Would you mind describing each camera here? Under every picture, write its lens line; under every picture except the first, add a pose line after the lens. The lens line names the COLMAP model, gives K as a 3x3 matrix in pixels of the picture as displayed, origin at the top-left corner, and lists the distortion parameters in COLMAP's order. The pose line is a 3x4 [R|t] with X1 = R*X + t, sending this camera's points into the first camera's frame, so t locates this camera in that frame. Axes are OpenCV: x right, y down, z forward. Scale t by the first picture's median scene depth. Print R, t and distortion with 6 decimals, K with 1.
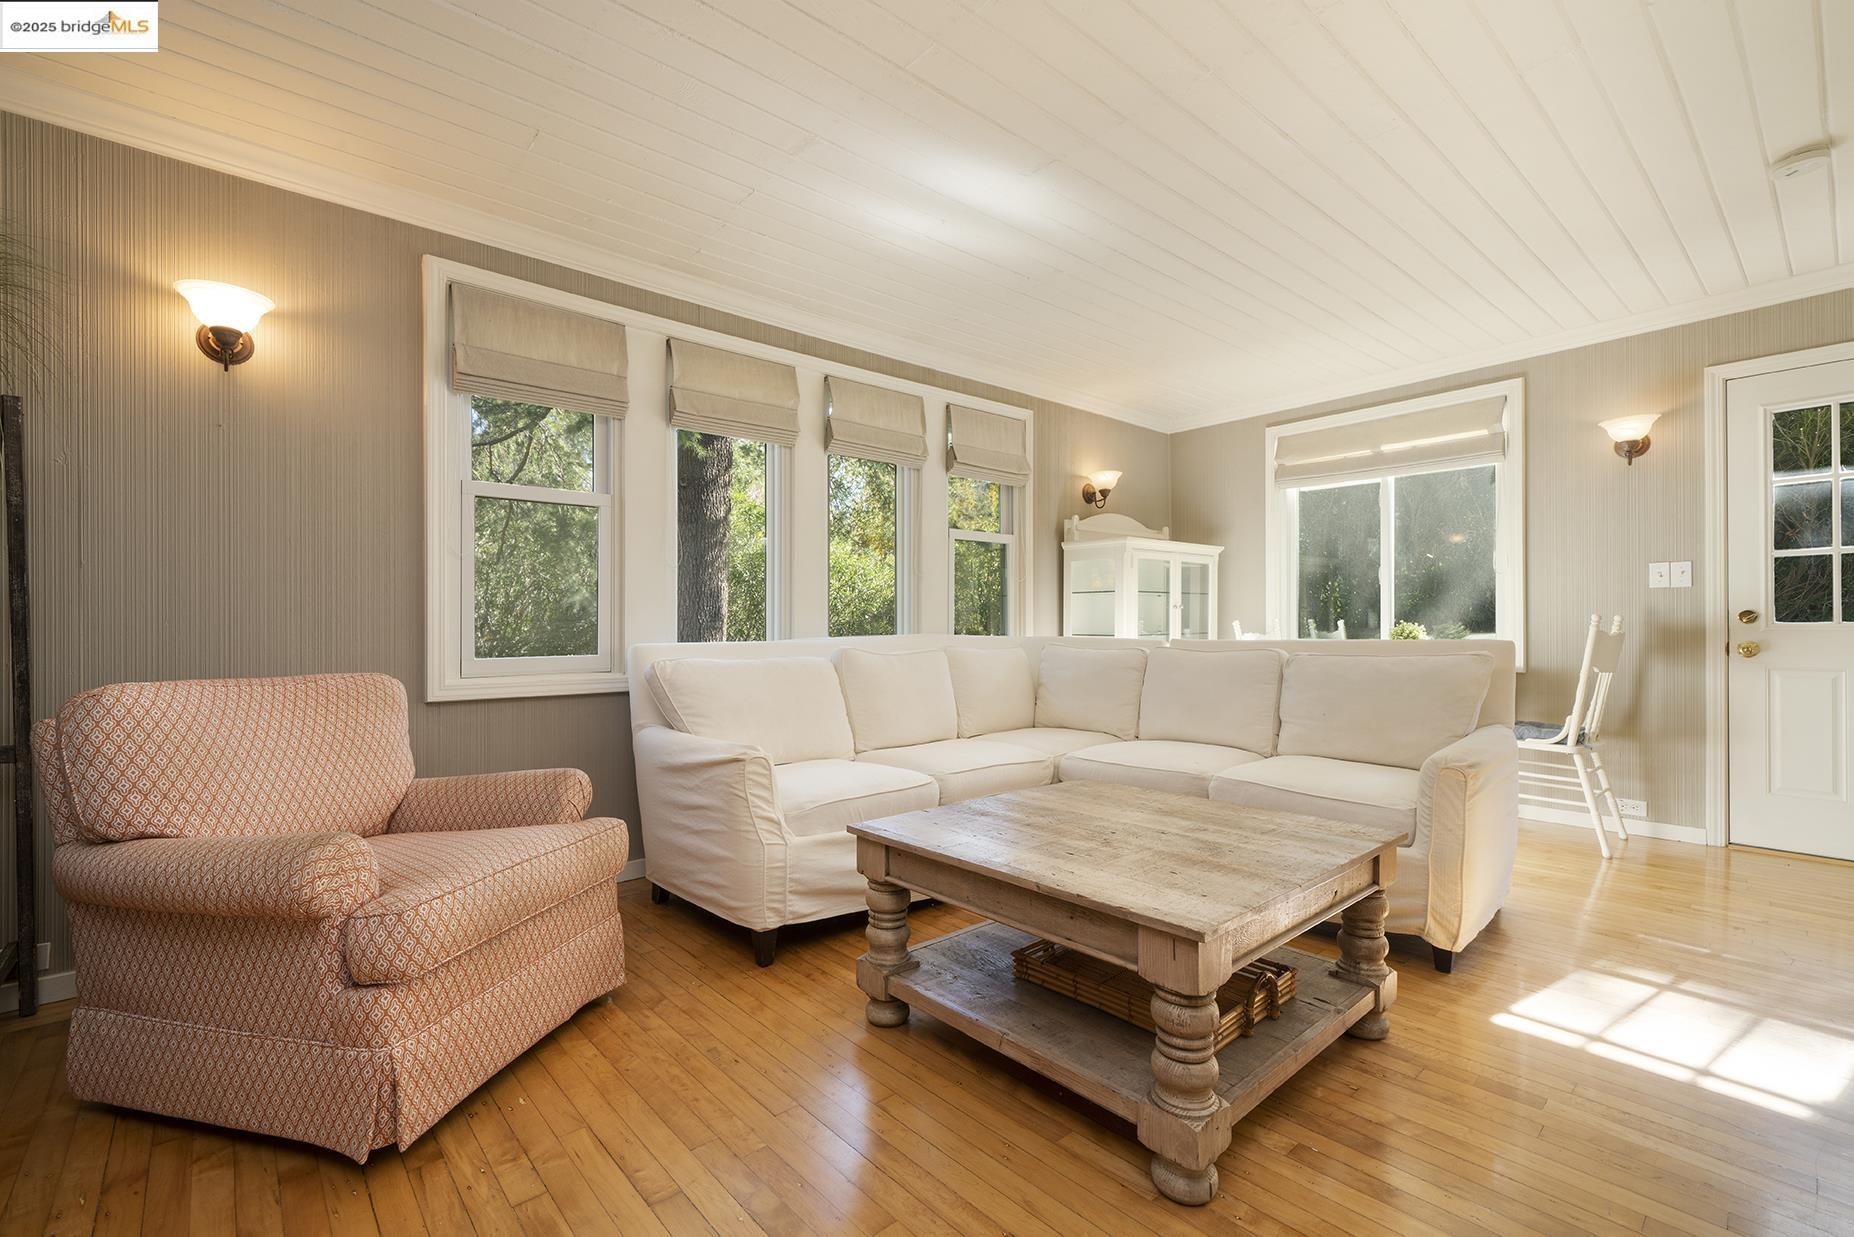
lens RADIAL K [[833.7, 0, 926.8], [0, 833.7, 614.9], [0, 0, 1]] dist [-0.000908, -0.001951]
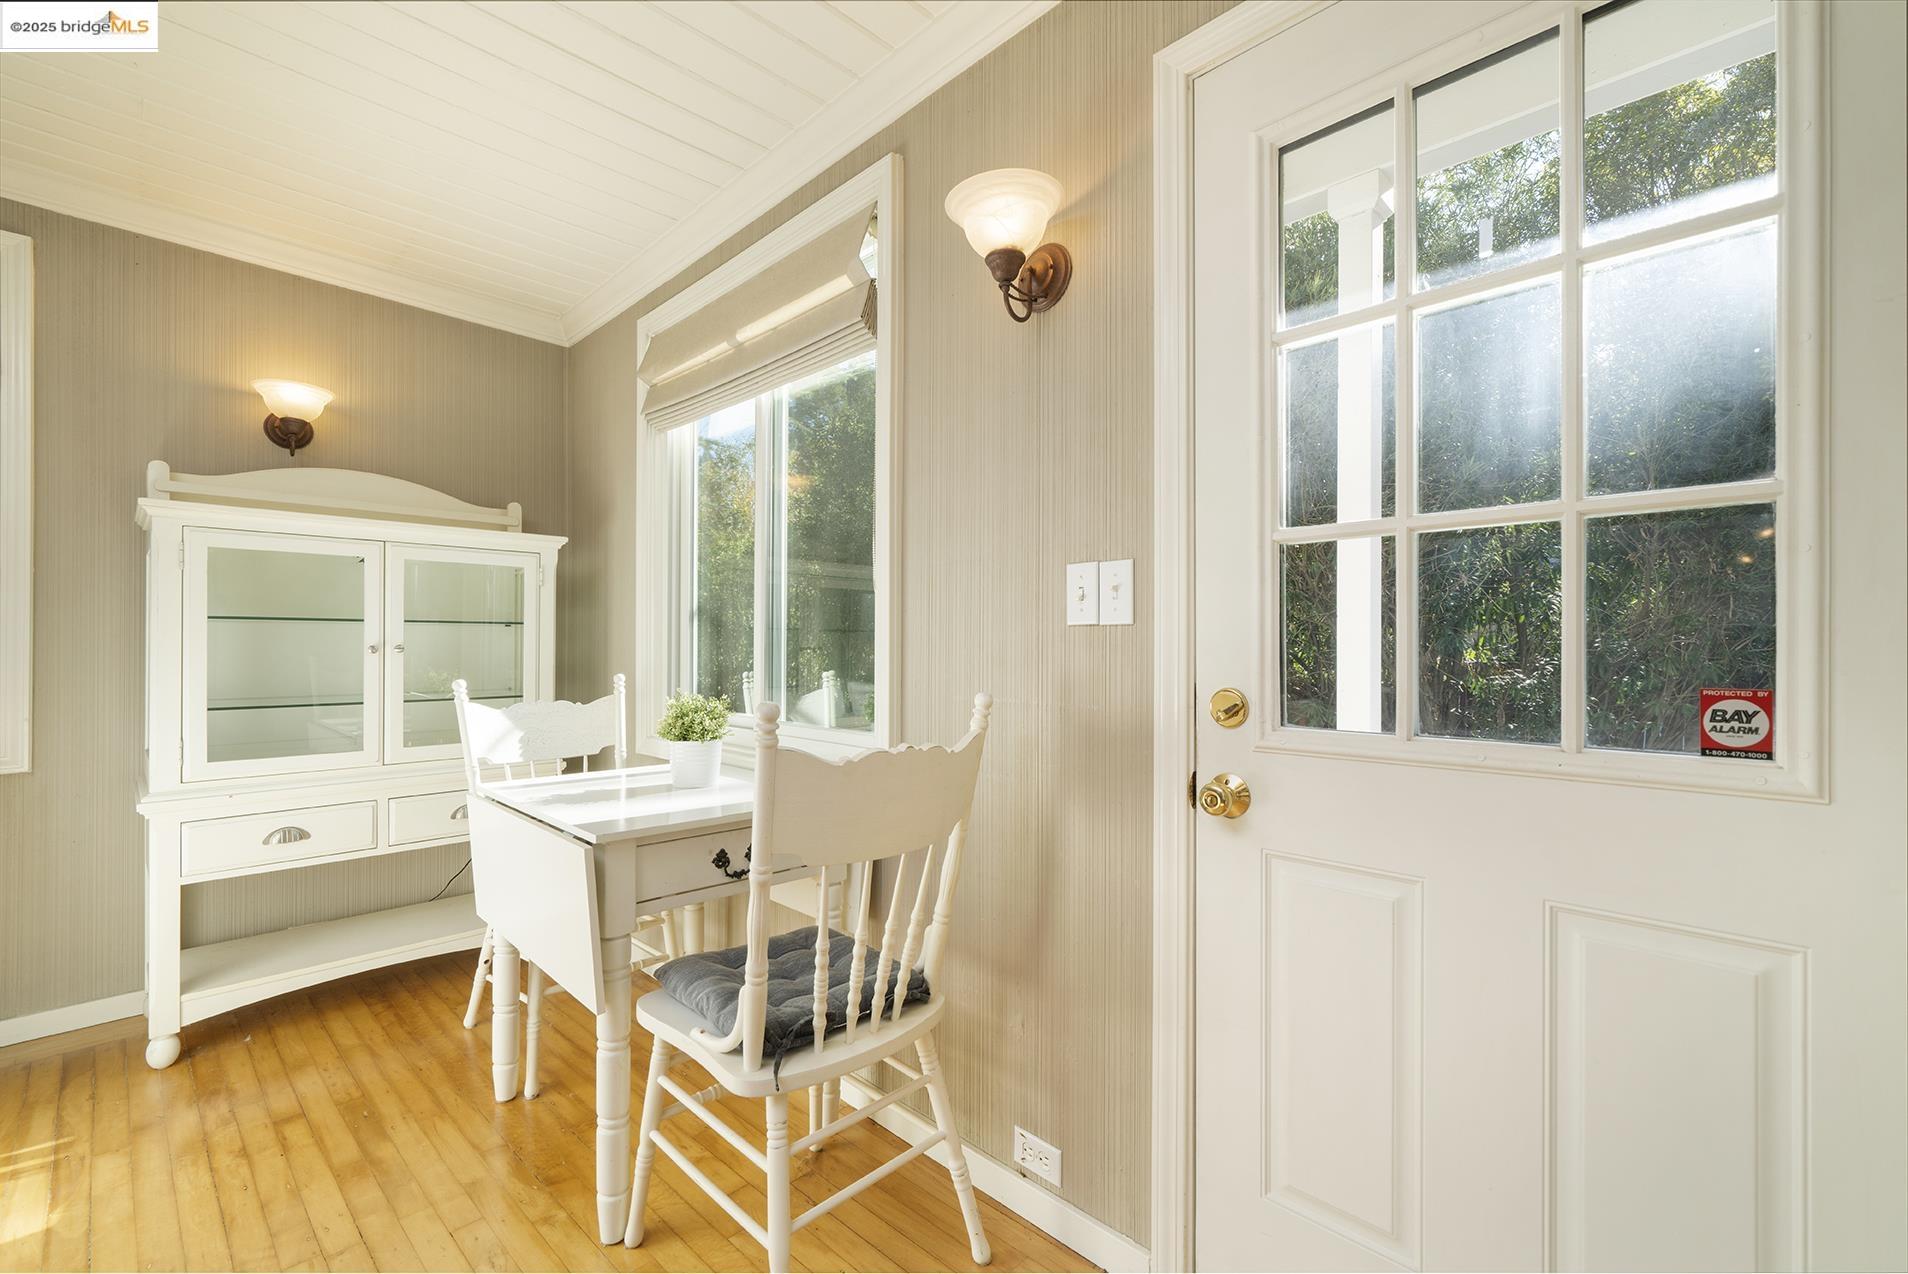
lens RADIAL K [[858.0, 0, 937.9], [0, 858.0, 646.0], [0, 0, 1]] dist [-0.000908, -0.001951]
pose [[0.997986, 0.012095, 0.062277, 0.782170], [-0.012658, 0.999883, 0.008641, -0.025535], [-0.062165, -0.009412, 0.998022, 0.585953]]
